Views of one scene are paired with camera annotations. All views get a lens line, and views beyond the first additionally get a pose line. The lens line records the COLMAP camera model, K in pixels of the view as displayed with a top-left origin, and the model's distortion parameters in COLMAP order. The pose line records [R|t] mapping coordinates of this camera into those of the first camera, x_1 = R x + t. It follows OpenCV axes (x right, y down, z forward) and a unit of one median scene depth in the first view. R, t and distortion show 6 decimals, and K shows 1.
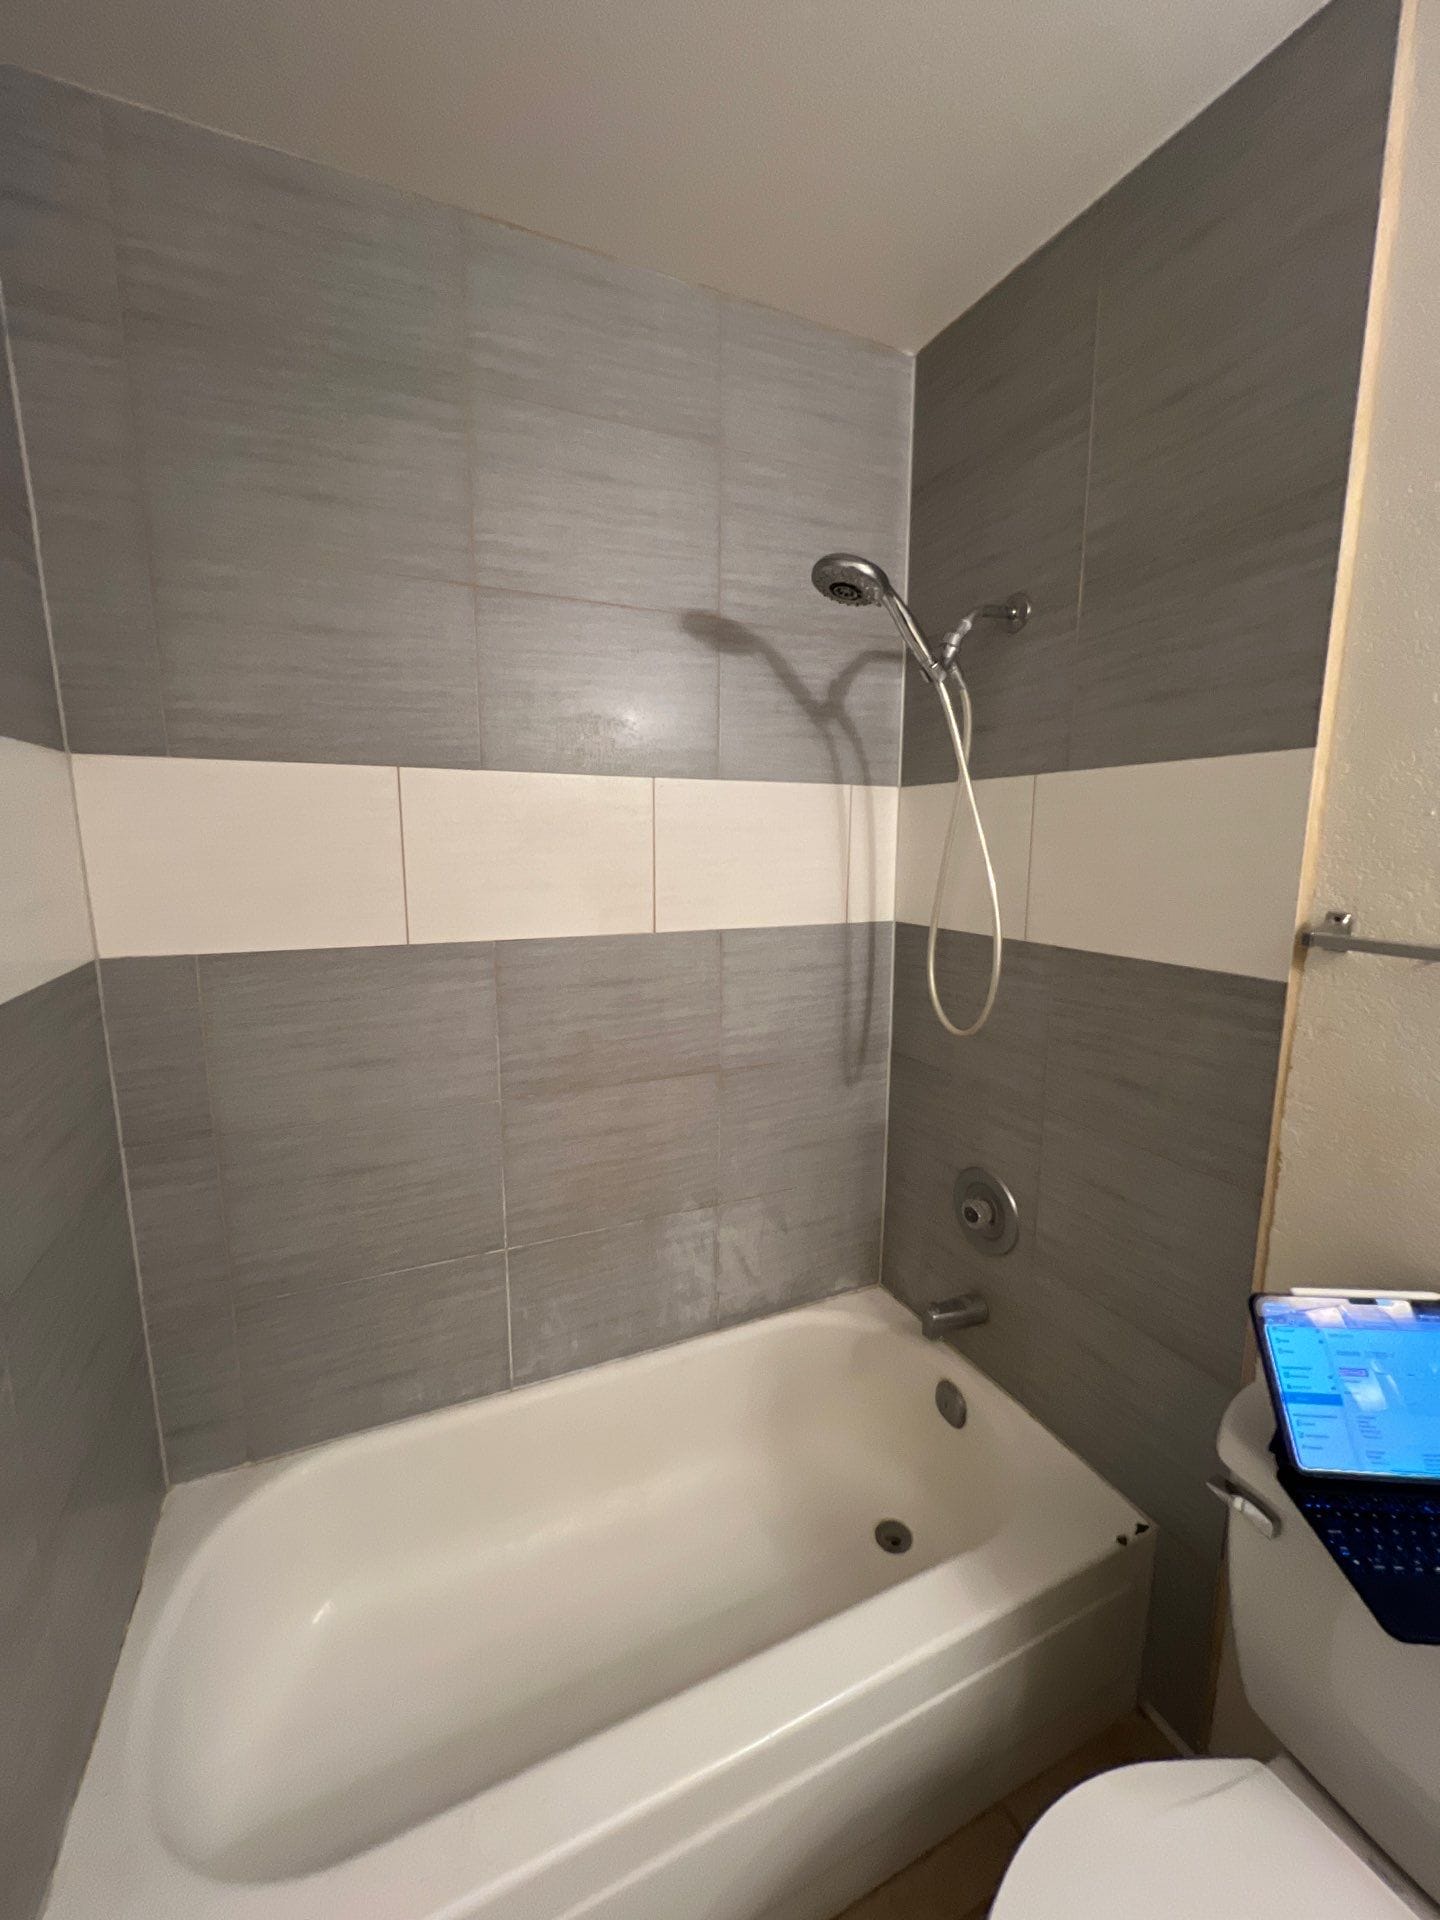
lens RADIAL K [[768.0, 0, 720.0], [0, 768.0, 960.0], [0, 0, 1]] dist [-0.000008, 0.000272]
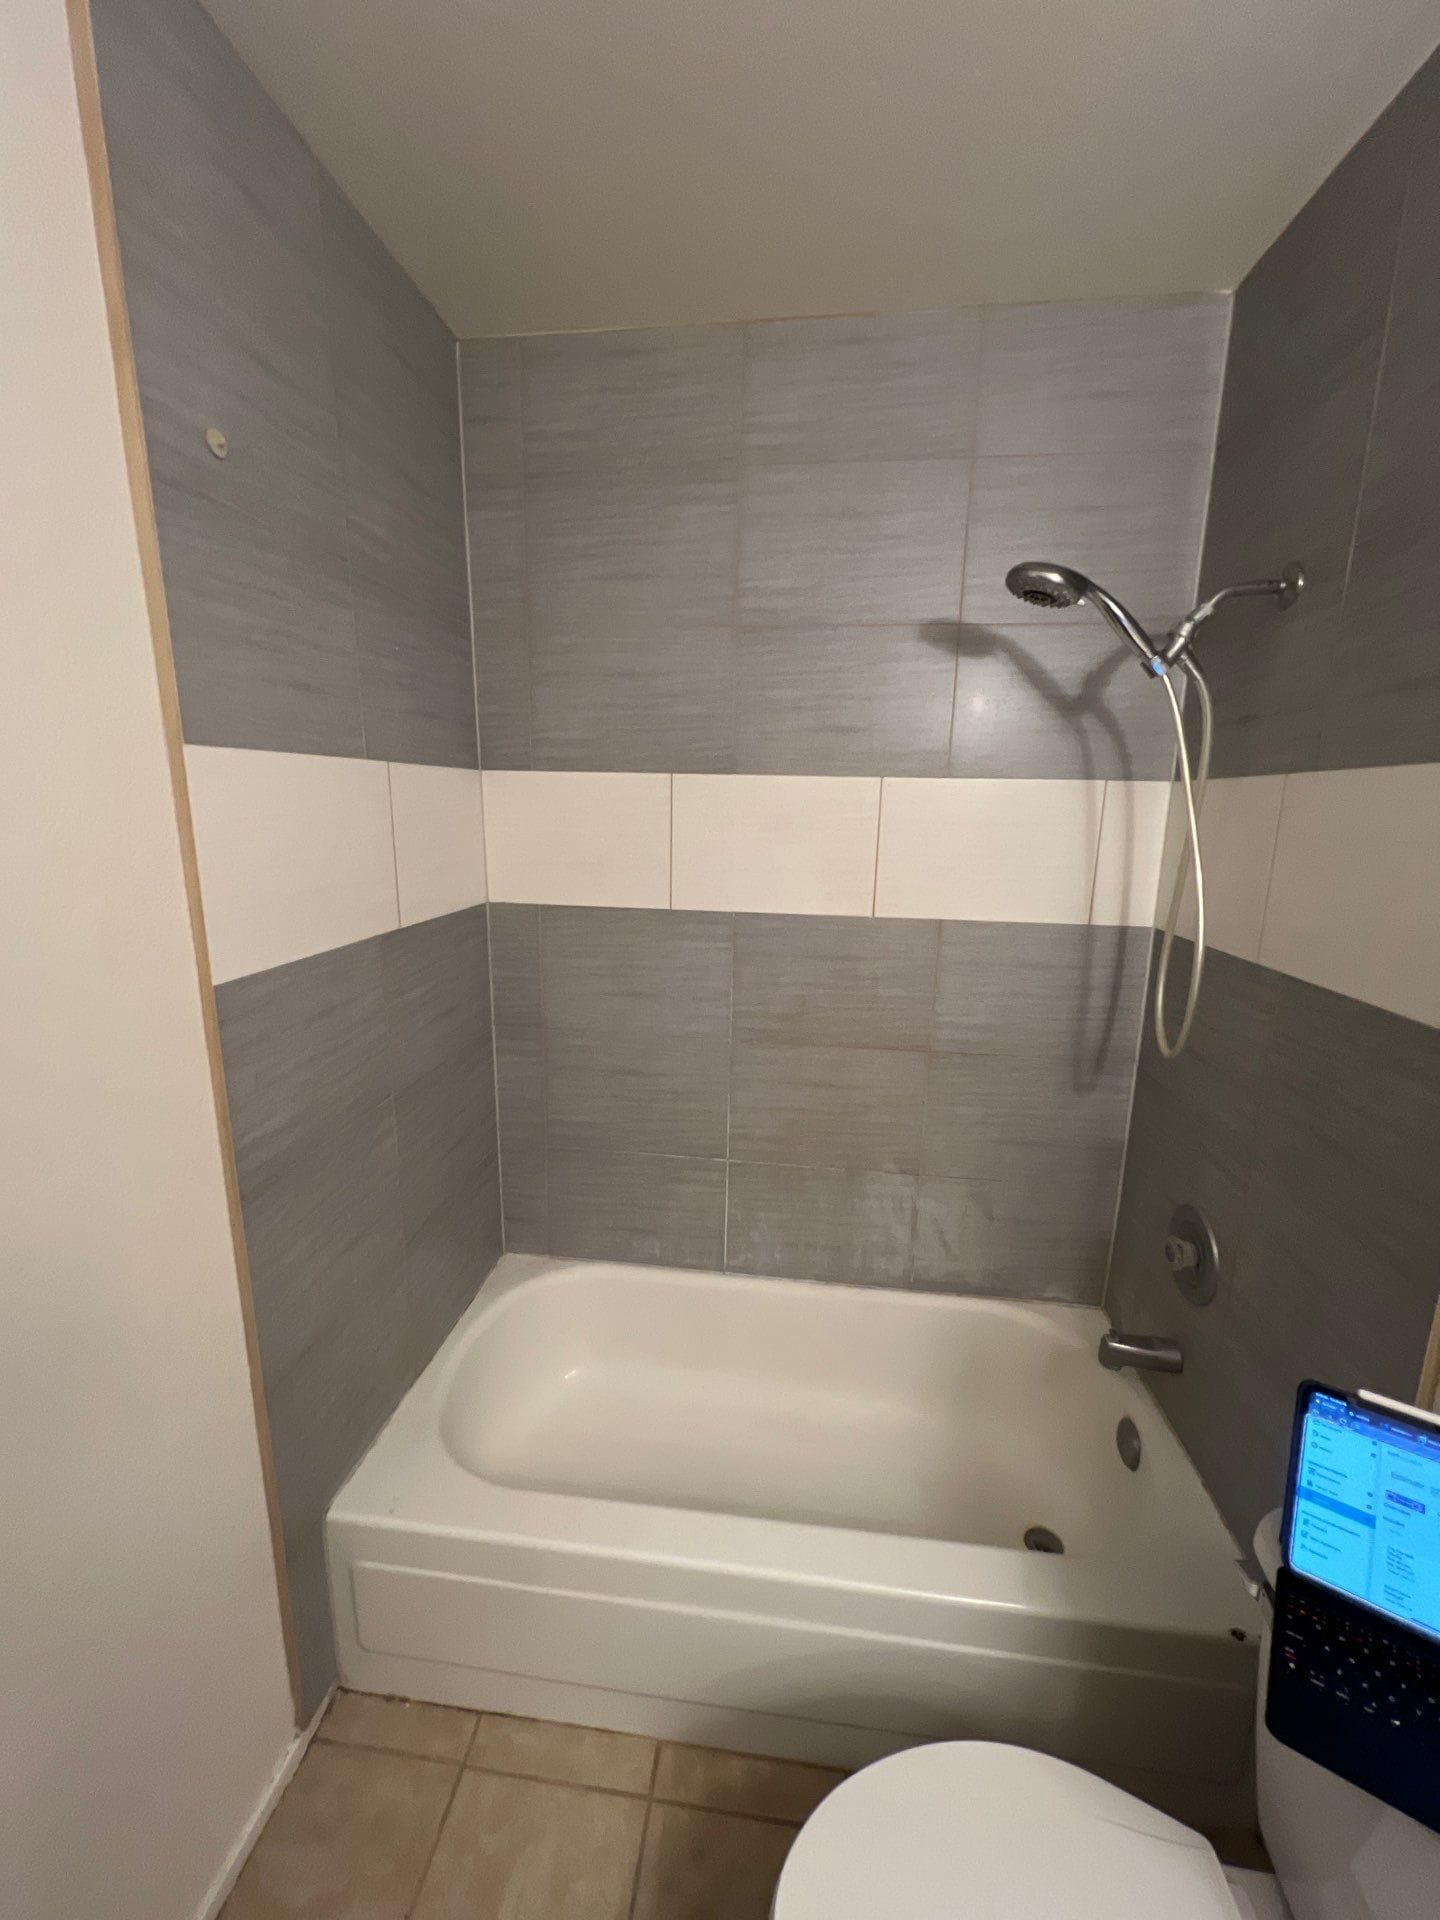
lens RADIAL K [[770.5, 0, 720.0], [0, 770.5, 960.0], [0, 0, 1]] dist [0.000756, 0.000251]
pose [[0.849733, 0.116932, -0.514083, 0.307019], [-0.098315, 0.993134, 0.063389, -0.022623], [0.517966, -0.003321, 0.855395, -0.070166]]
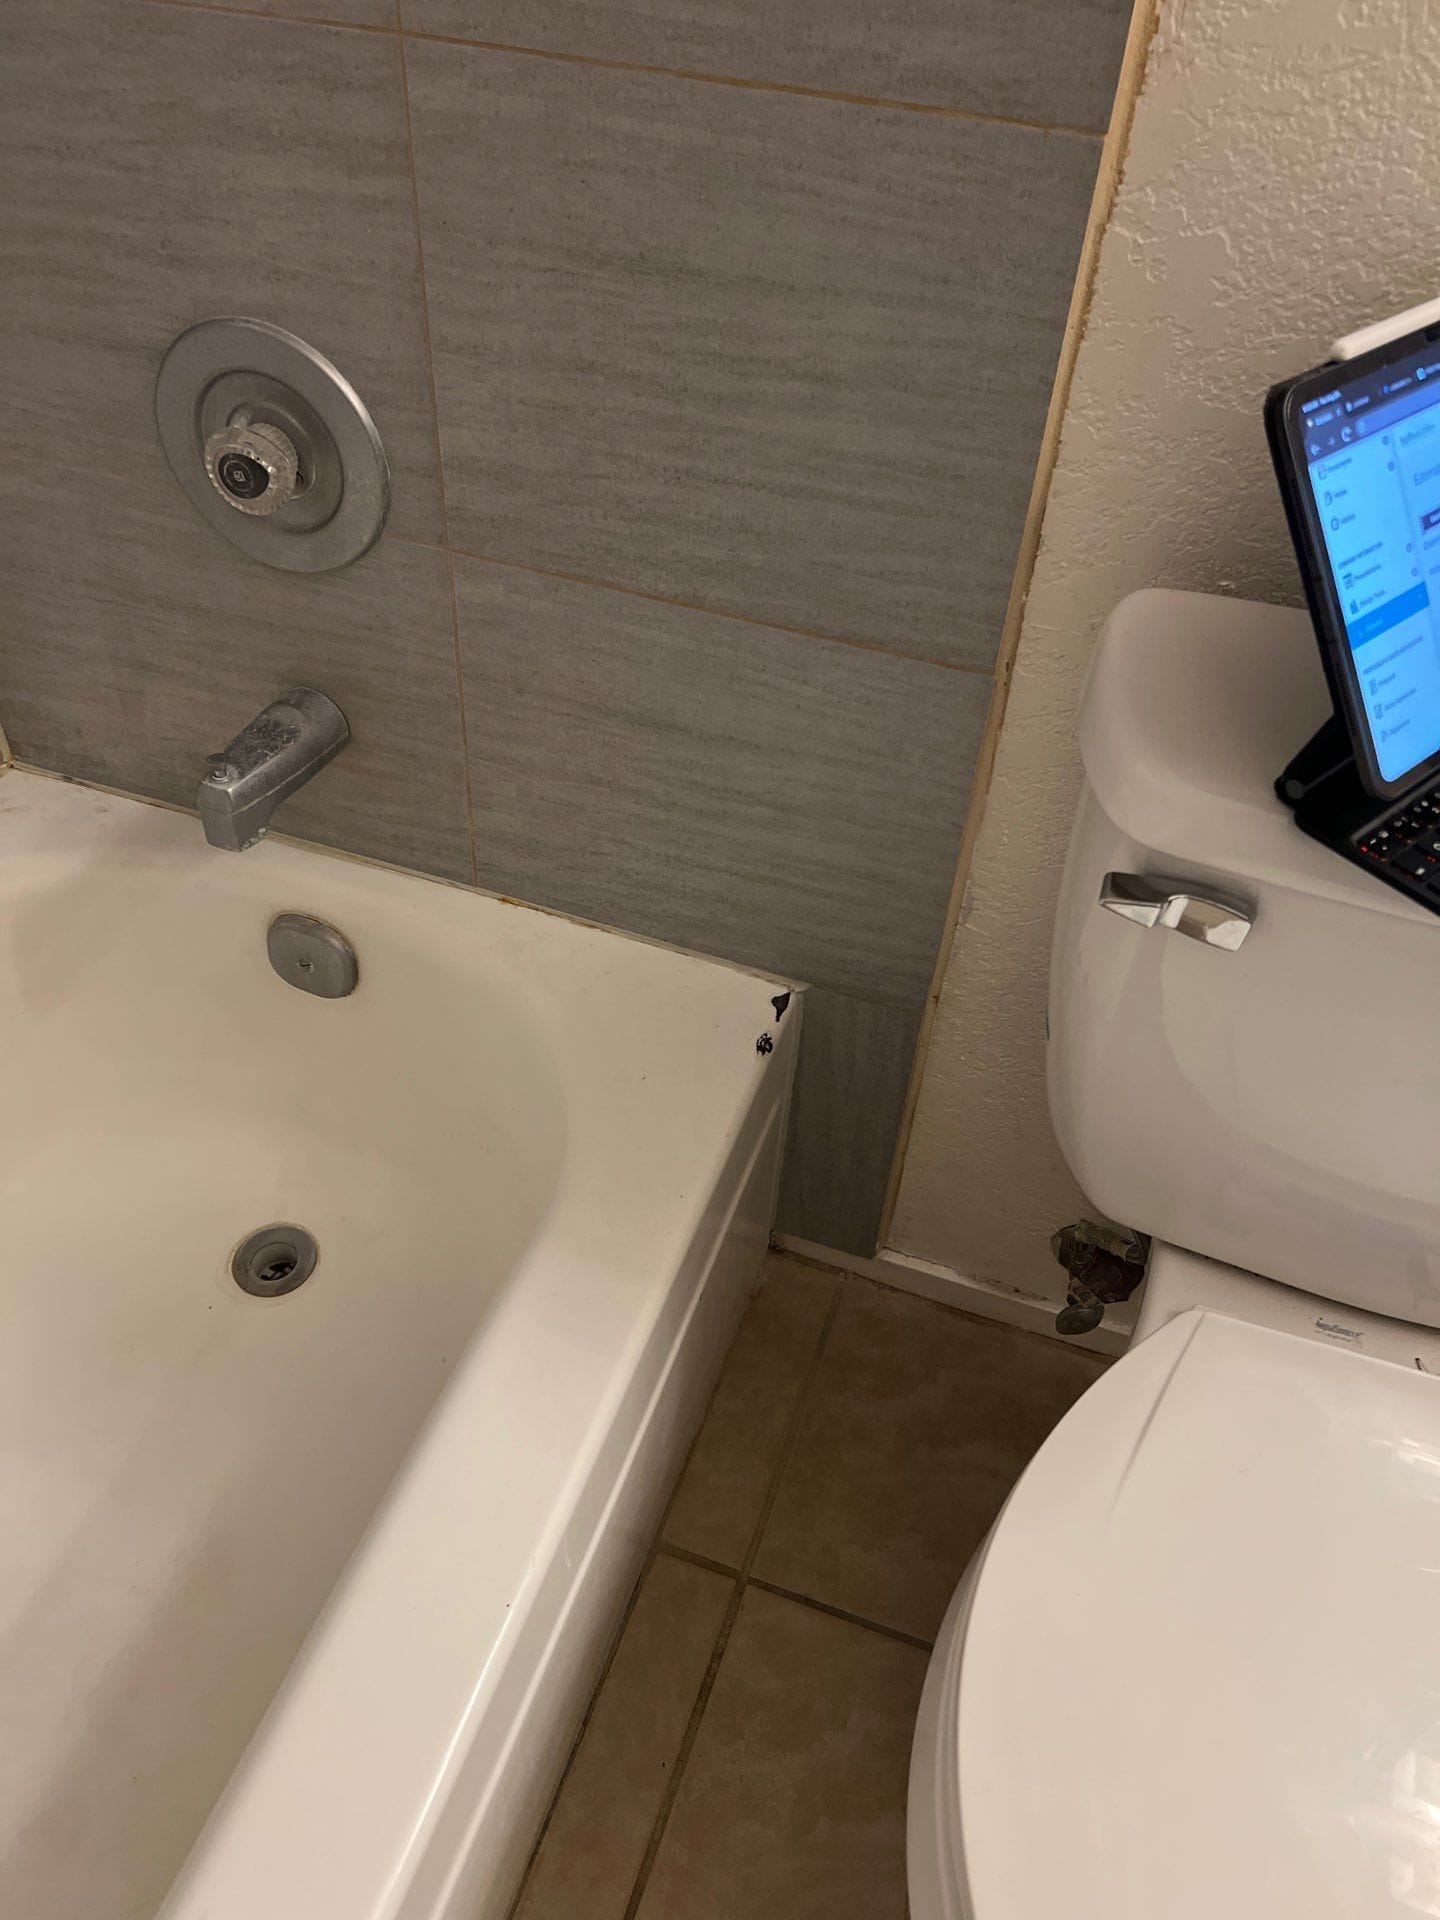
lens RADIAL K [[1451.7, 0, 720.0], [0, 1451.7, 960.0], [0, 0, 1]] dist [-0.000116, -0.001107]
pose [[0.694024, -0.473179, 0.542617, 0.034878], [0.067729, 0.793253, 0.605114, 0.136385], [-0.716759, -0.383212, 0.582584, 0.417638]]
